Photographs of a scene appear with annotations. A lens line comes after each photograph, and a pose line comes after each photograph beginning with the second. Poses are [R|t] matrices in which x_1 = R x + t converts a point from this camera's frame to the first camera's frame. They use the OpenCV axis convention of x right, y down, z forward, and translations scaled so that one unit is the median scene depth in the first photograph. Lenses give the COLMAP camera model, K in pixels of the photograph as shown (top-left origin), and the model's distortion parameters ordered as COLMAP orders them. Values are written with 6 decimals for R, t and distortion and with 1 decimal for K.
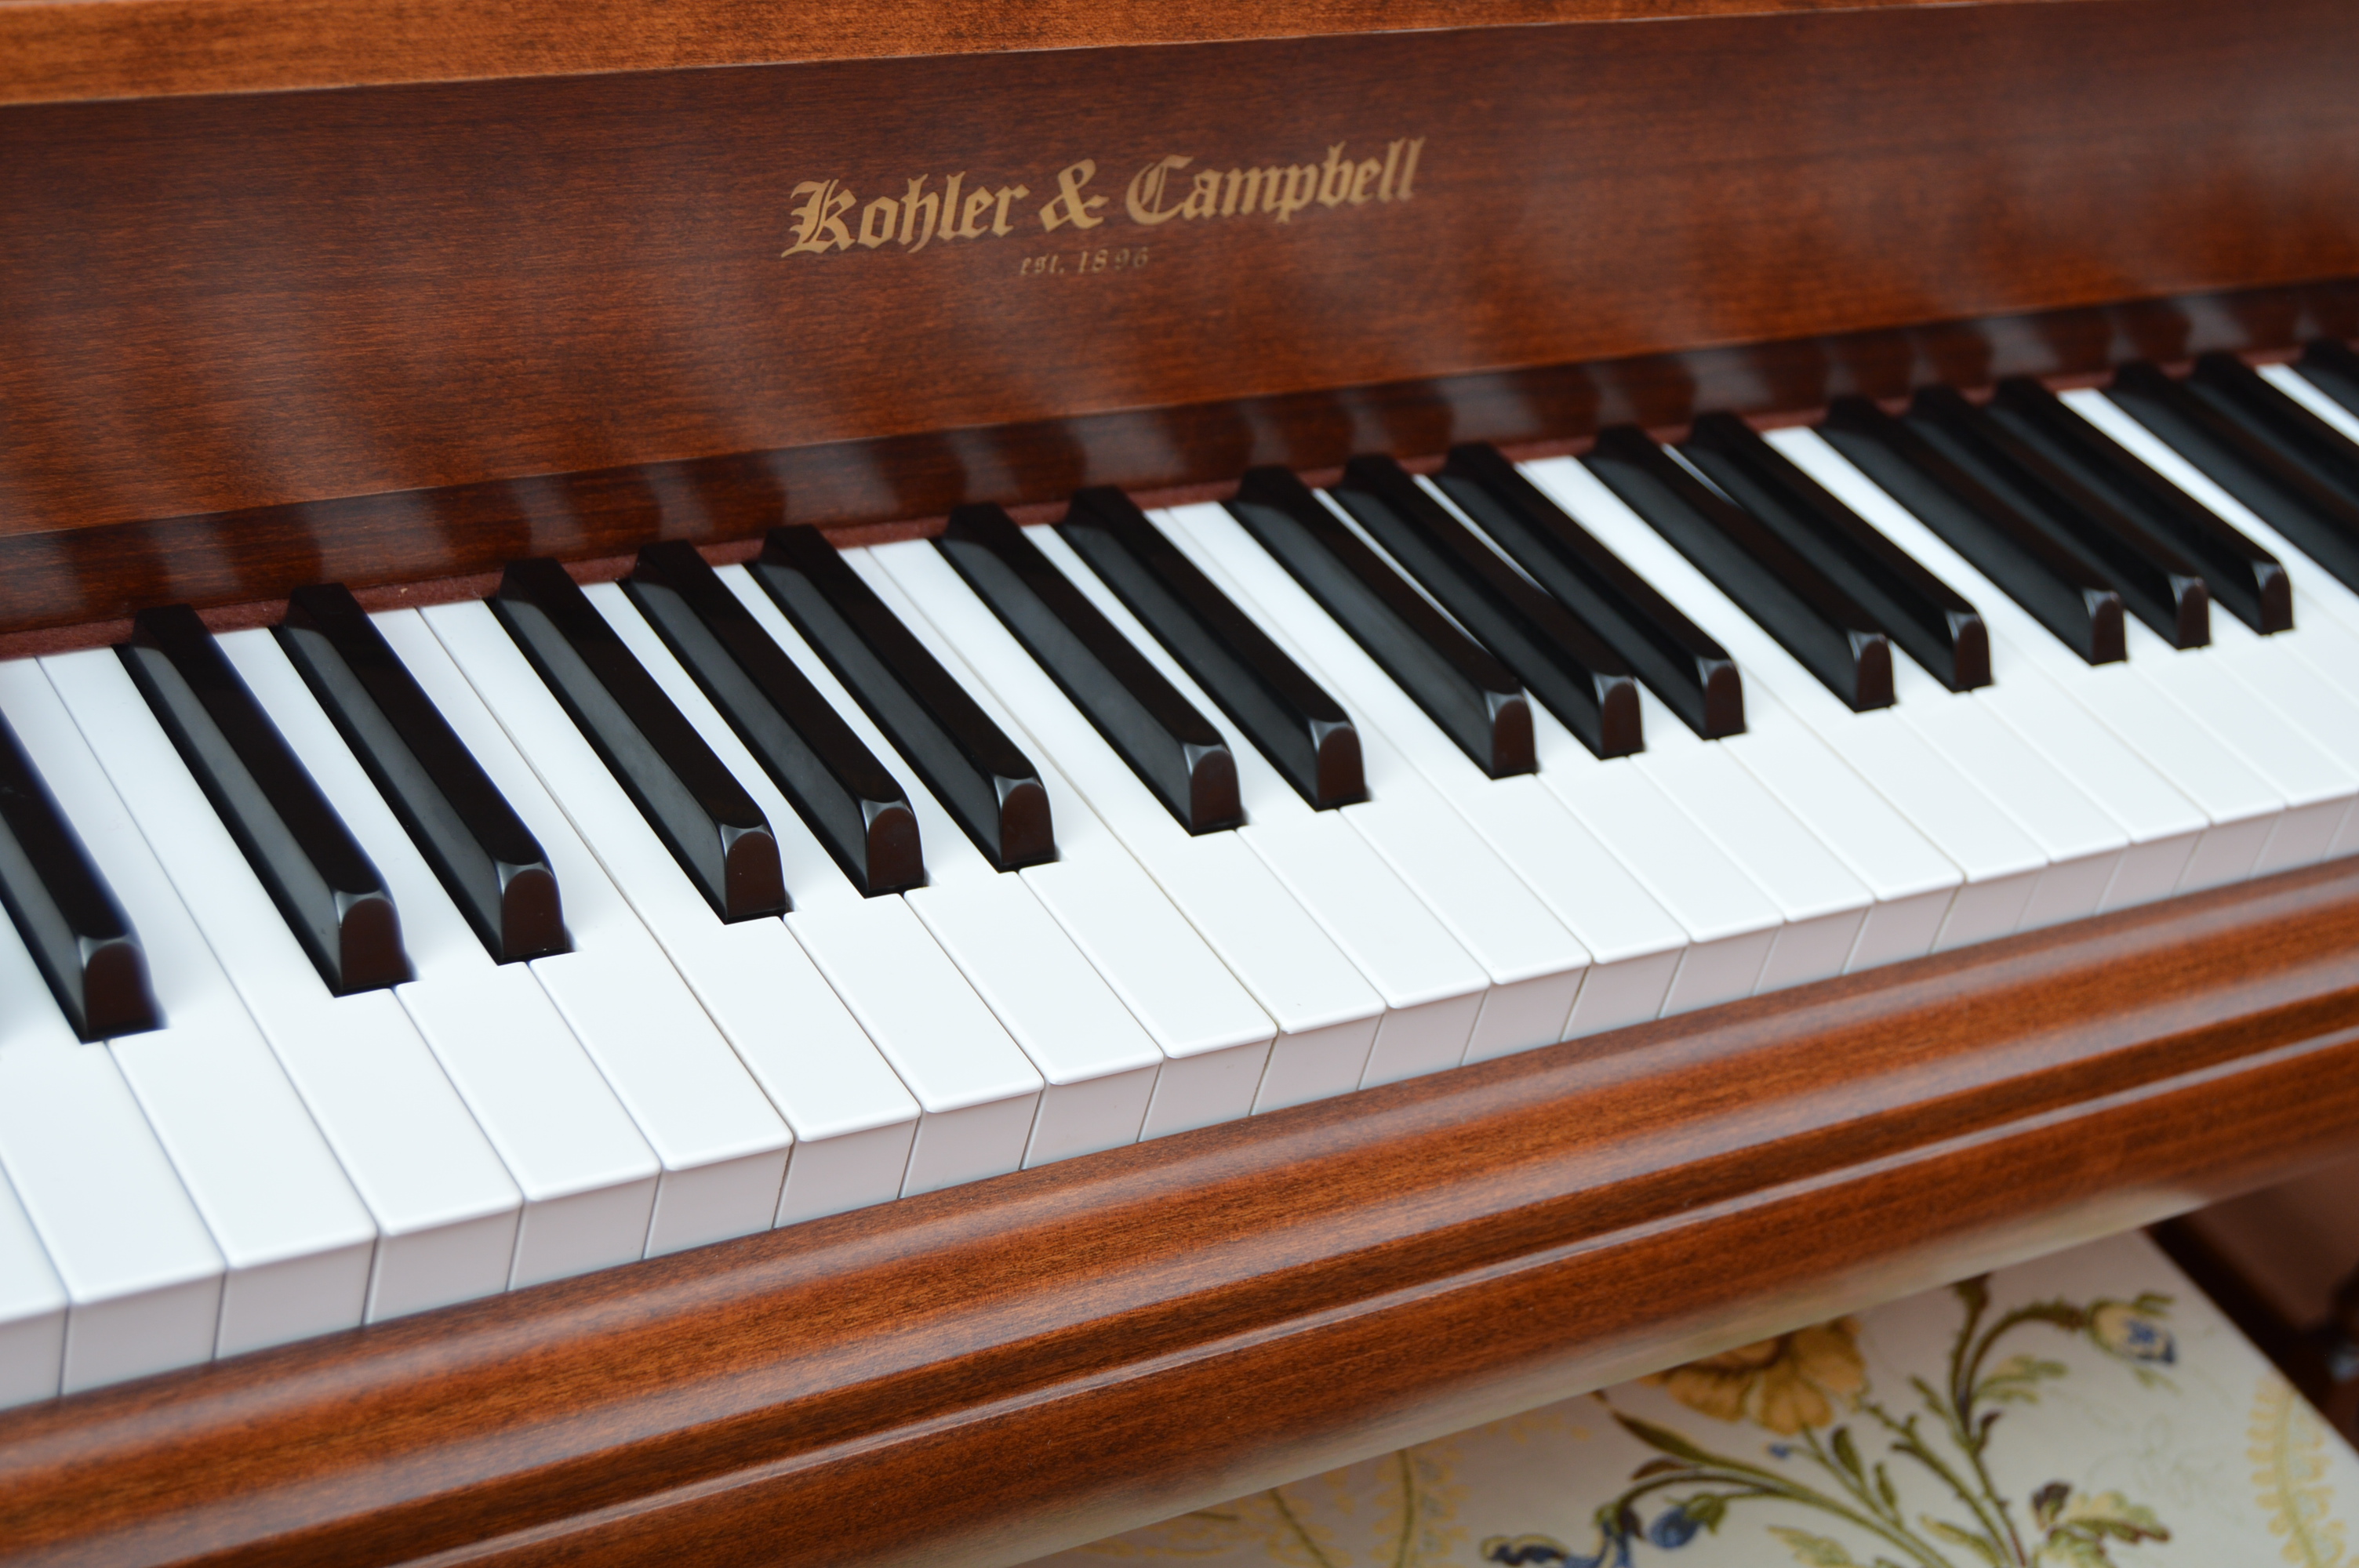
lens RADIAL K [[3901.2, 0, 1179.5], [0, 3901.2, 784.0], [0, 0, 1]] dist [-0.002238, -0.029250]
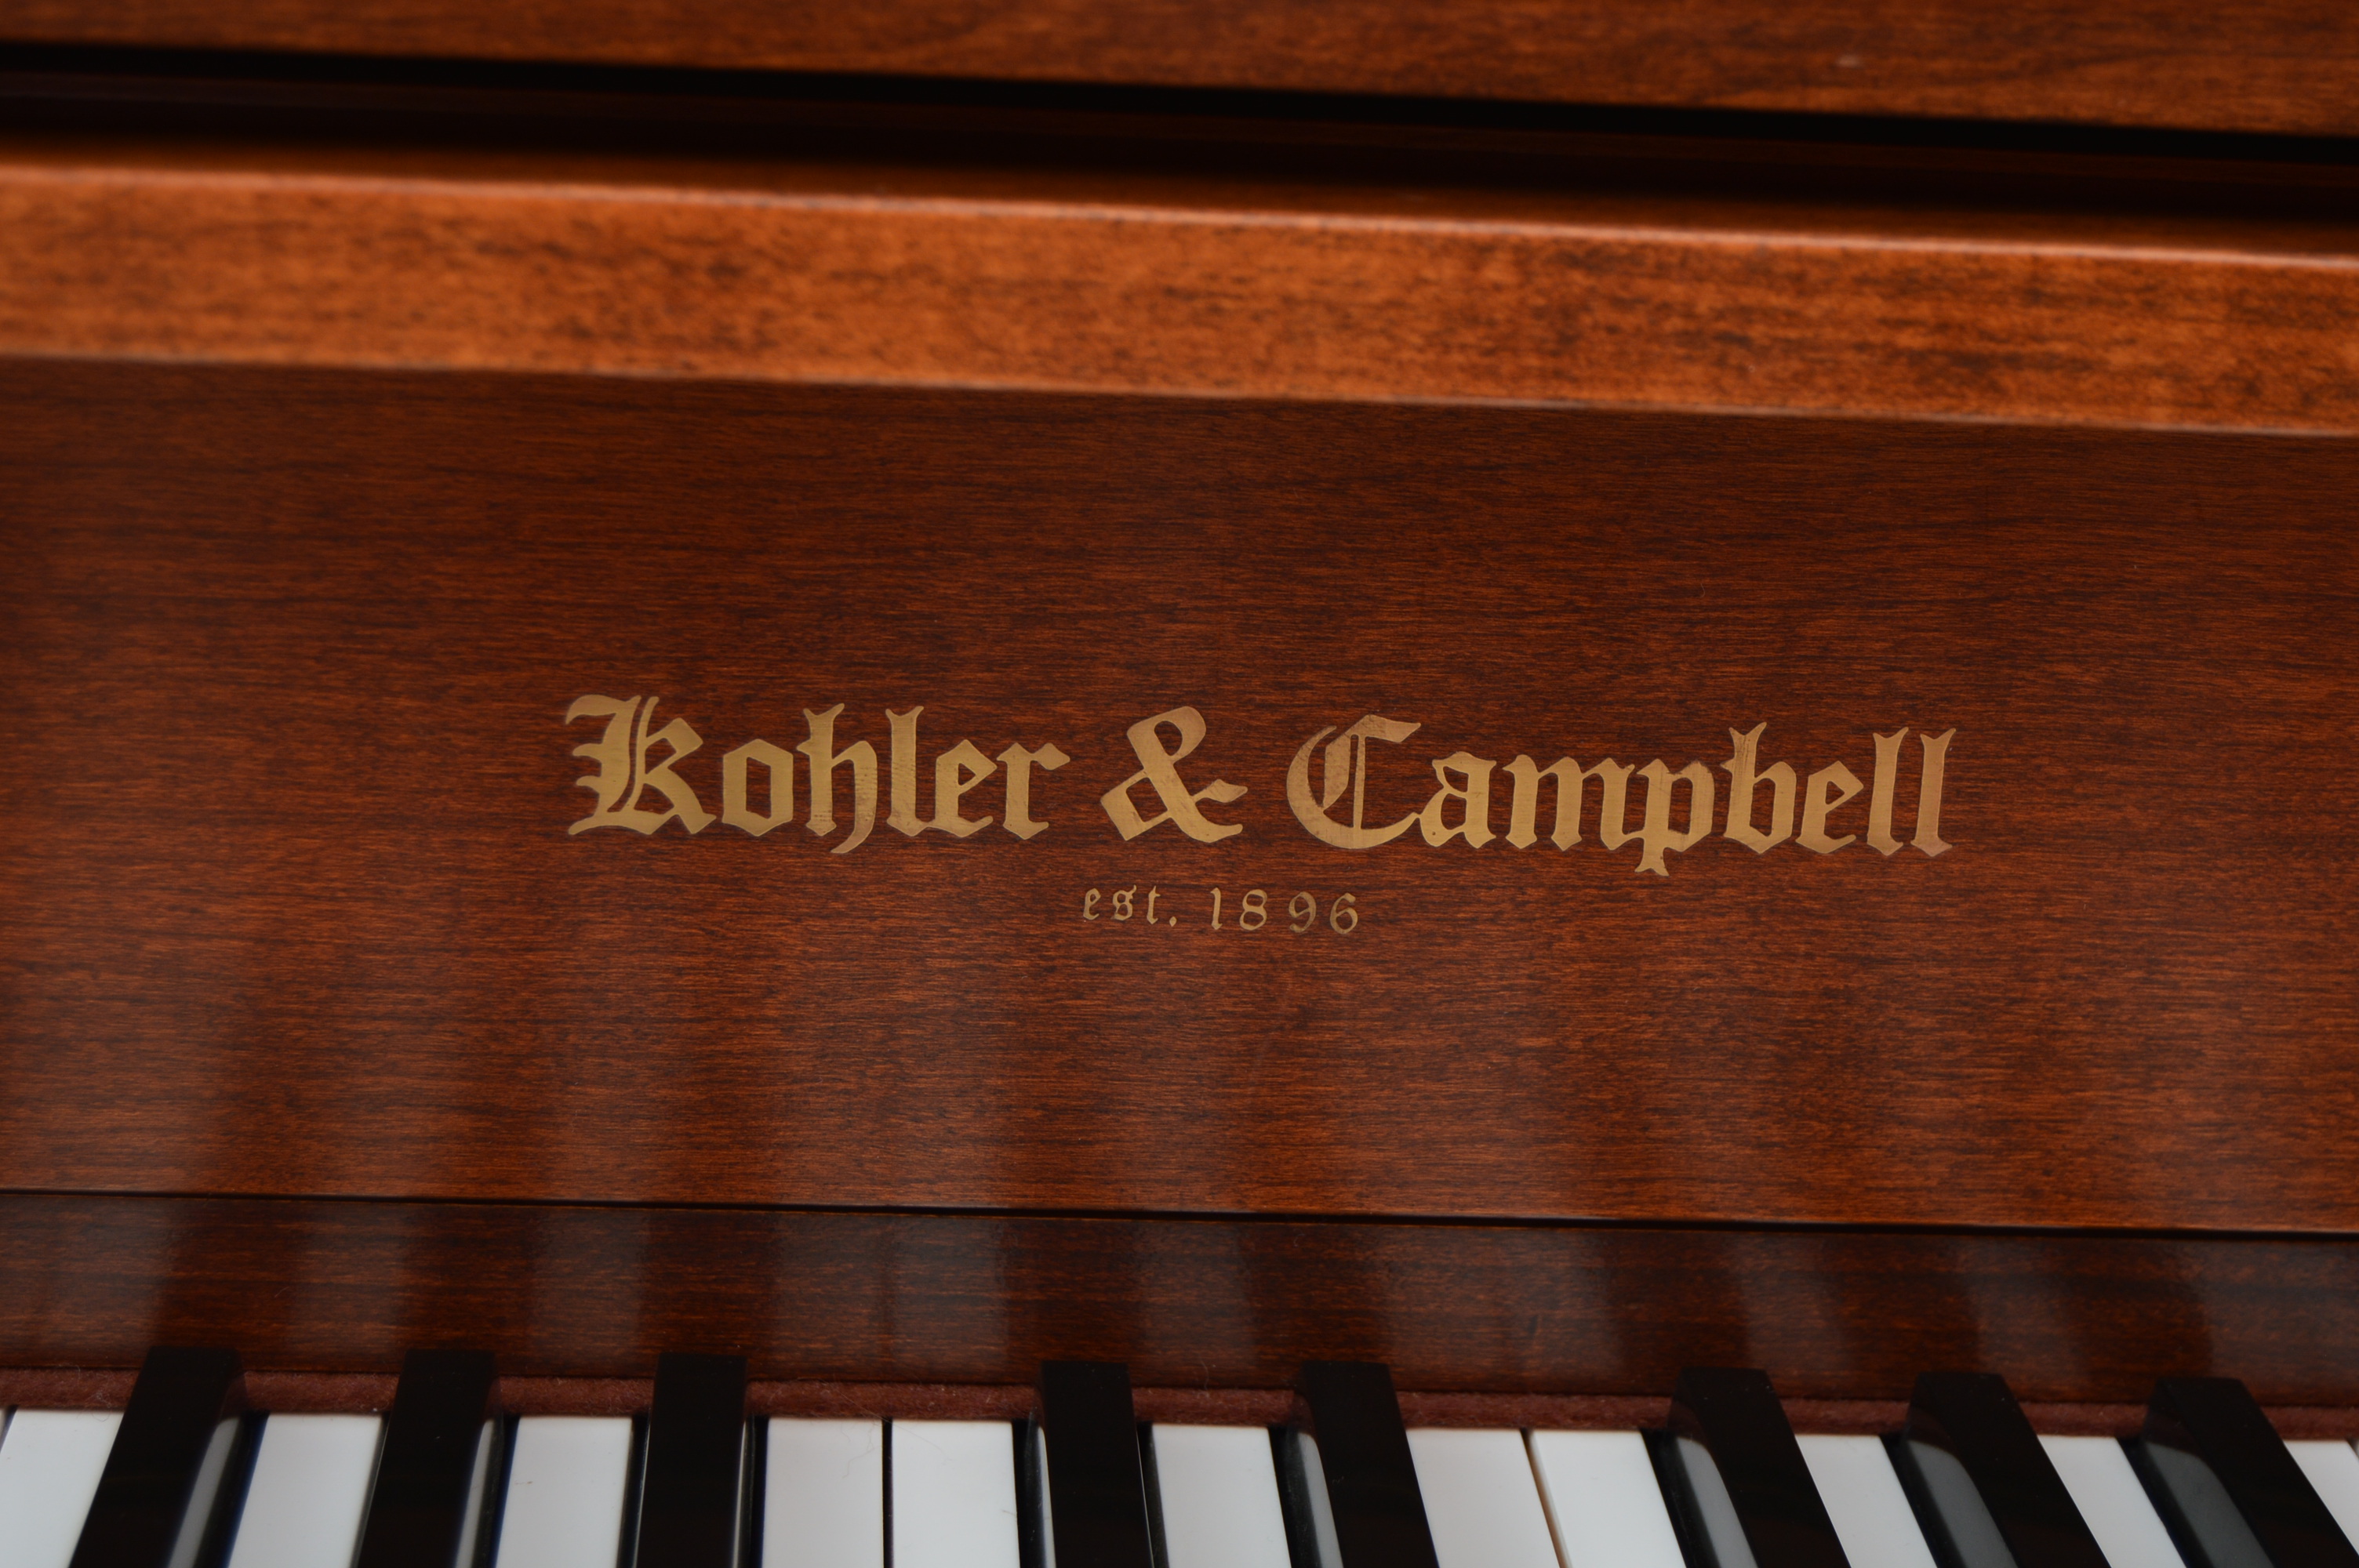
lens RADIAL K [[4098.2, 0, 1179.5], [0, 4098.2, 784.0], [0, 0, 1]] dist [-0.022048, -0.124403]
pose [[0.865895, -0.009289, -0.500140, 0.266626], [-0.148954, 0.949684, -0.275524, 0.008674], [0.477535, 0.313073, 0.820942, 0.539036]]
